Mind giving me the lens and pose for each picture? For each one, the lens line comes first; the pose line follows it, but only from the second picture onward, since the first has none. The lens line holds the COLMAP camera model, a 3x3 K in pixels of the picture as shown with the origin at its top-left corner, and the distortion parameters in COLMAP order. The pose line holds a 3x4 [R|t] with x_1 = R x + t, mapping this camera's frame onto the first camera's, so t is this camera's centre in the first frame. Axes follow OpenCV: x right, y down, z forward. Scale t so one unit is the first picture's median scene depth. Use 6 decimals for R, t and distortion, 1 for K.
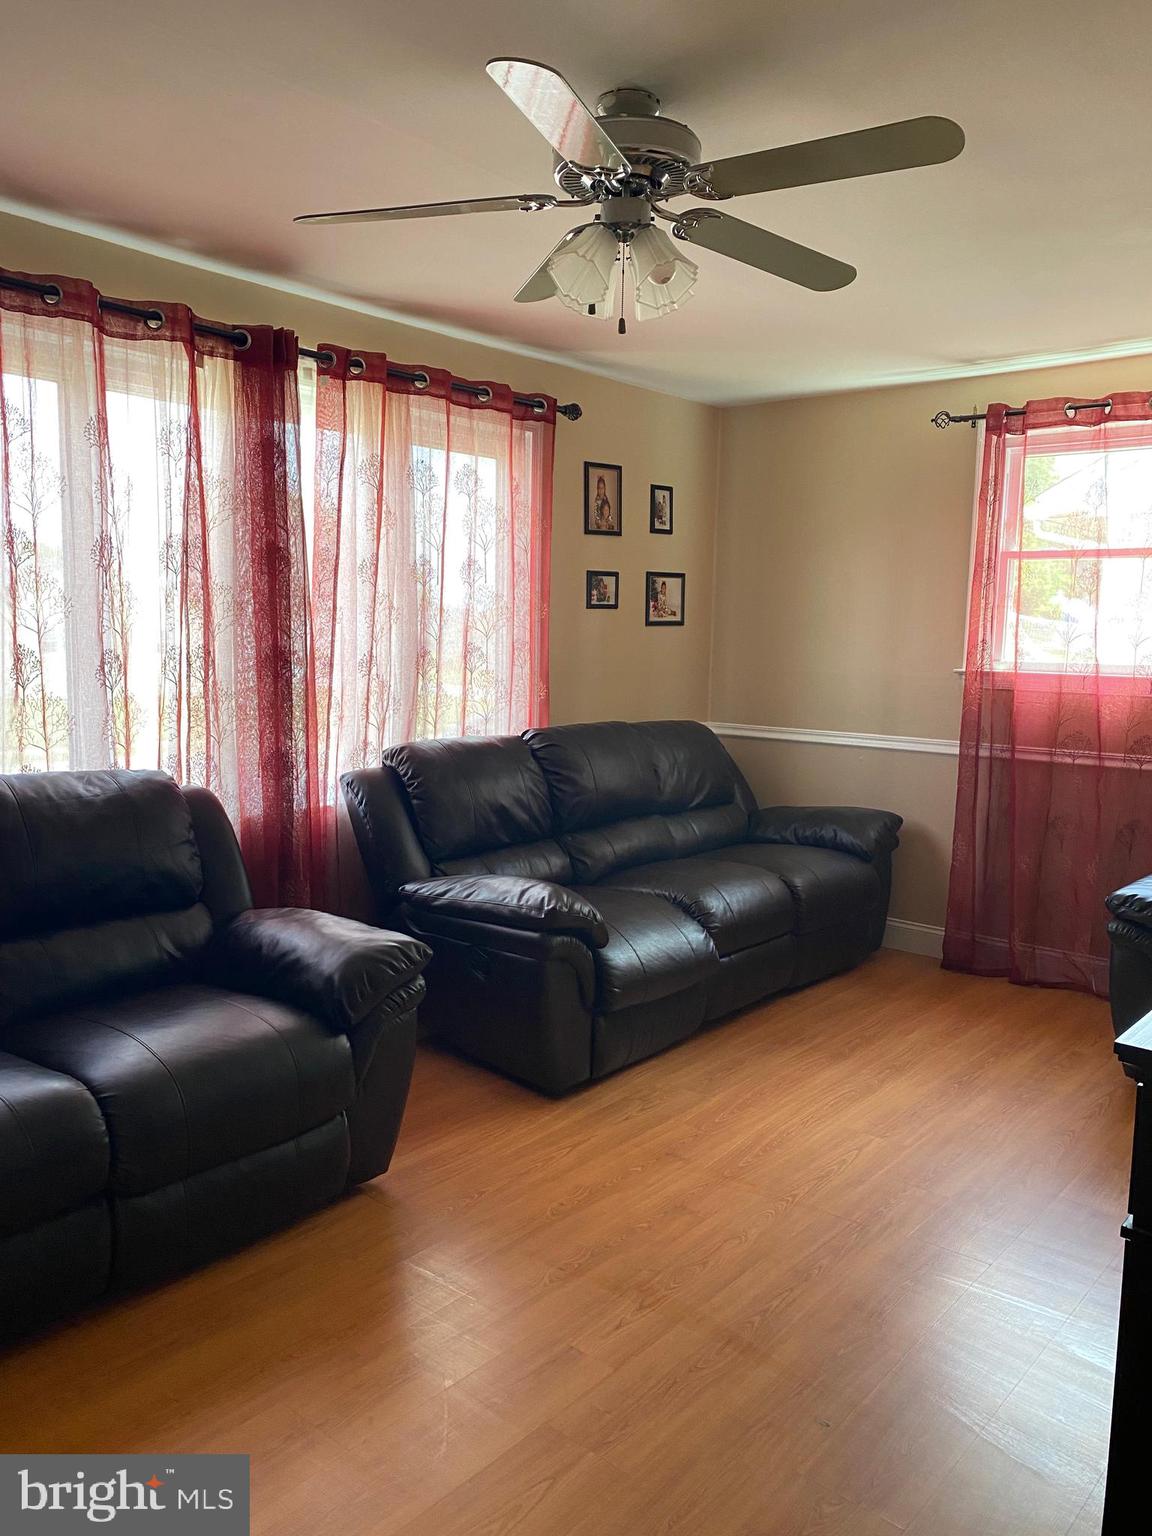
lens RADIAL K [[1178.2, 0, 546.1], [0, 1178.2, 778.3], [0, 0, 1]] dist [0.032684, -0.042045]
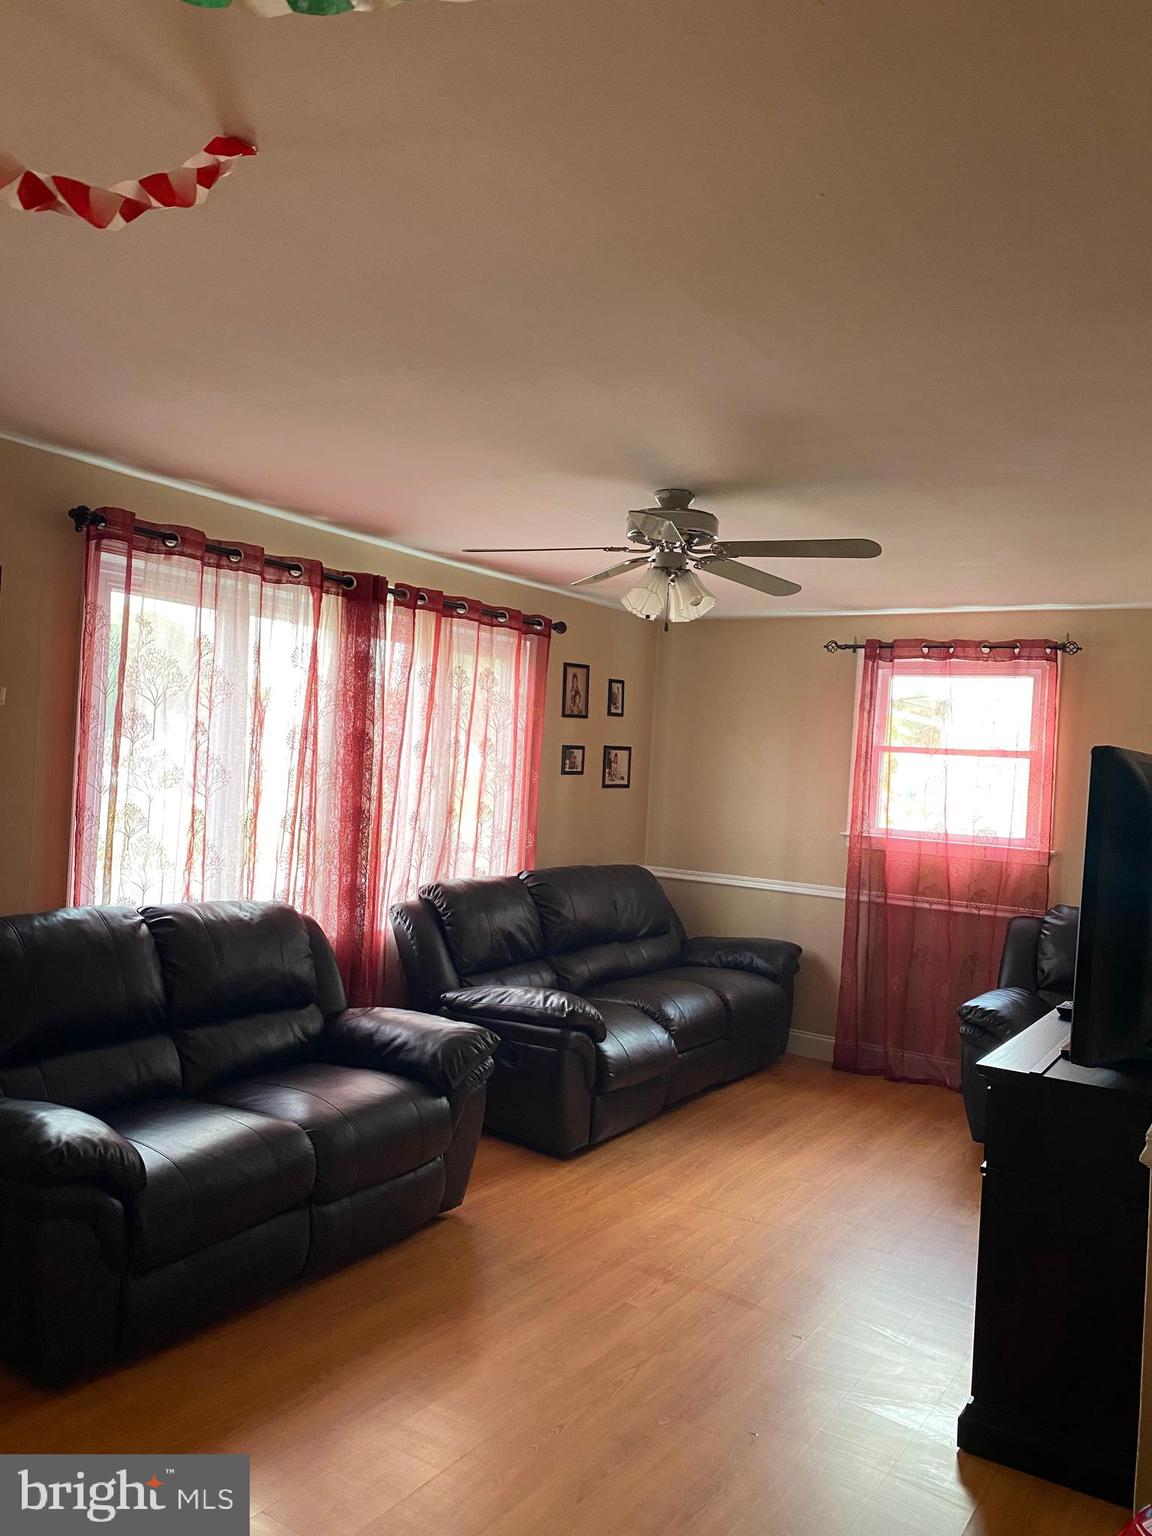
lens RADIAL K [[1178.2, 0, 575.3], [0, 1178.2, 770.9], [0, 0, 1]] dist [0.032684, -0.042045]
pose [[0.989639, 0.037724, 0.138534, -0.158113], [-0.021653, 0.993045, -0.115730, -0.004249], [-0.141936, 0.111532, 0.983573, -0.301842]]
